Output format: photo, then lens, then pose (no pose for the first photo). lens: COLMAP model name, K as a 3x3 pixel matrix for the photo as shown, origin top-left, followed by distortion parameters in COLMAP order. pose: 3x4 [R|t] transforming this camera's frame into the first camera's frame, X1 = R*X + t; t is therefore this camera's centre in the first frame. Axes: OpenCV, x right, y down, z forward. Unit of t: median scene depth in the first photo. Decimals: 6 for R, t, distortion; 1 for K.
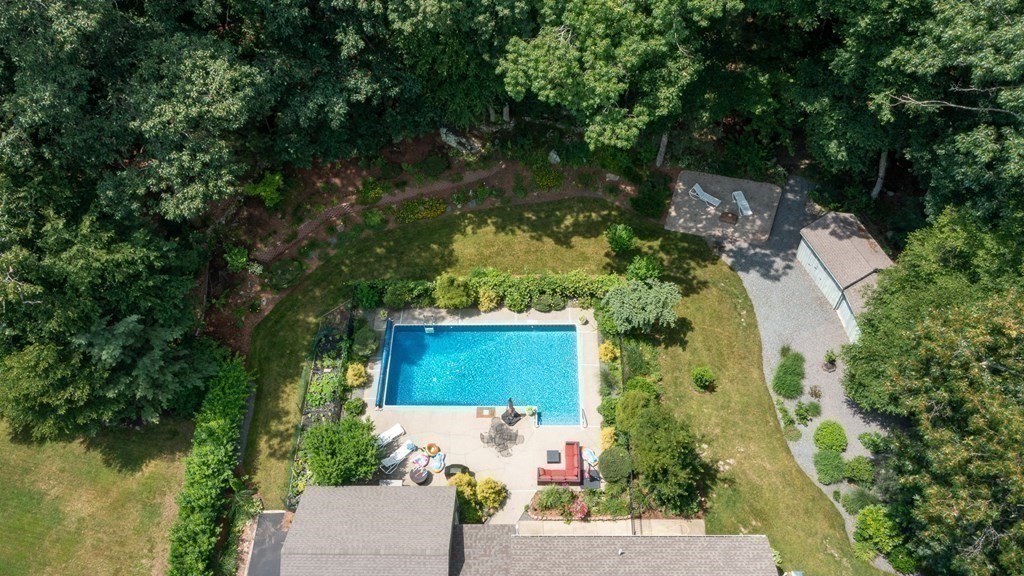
lens RADIAL K [[834.3, 0, 513.6], [0, 834.3, 289.5], [0, 0, 1]] dist [-0.000115, 0.001065]
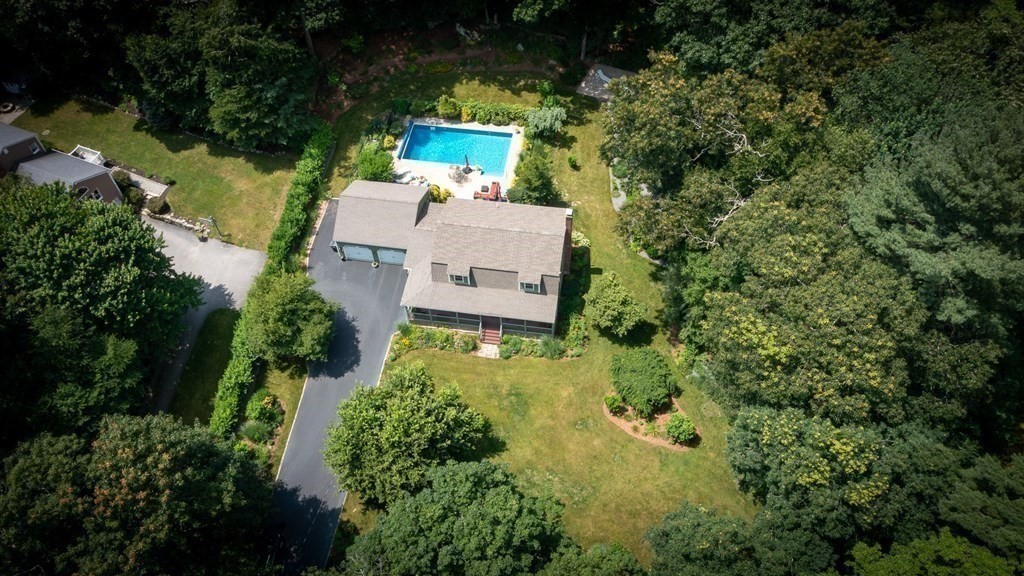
lens RADIAL K [[834.3, 0, 512.2], [0, 834.3, 286.6], [0, 0, 1]] dist [-0.000115, 0.001065]
pose [[0.989056, 0.121333, -0.083949, 0.263489], [-0.121698, 0.992567, 0.000770, 0.367928], [0.083418, 0.009455, 0.996470, -0.783084]]
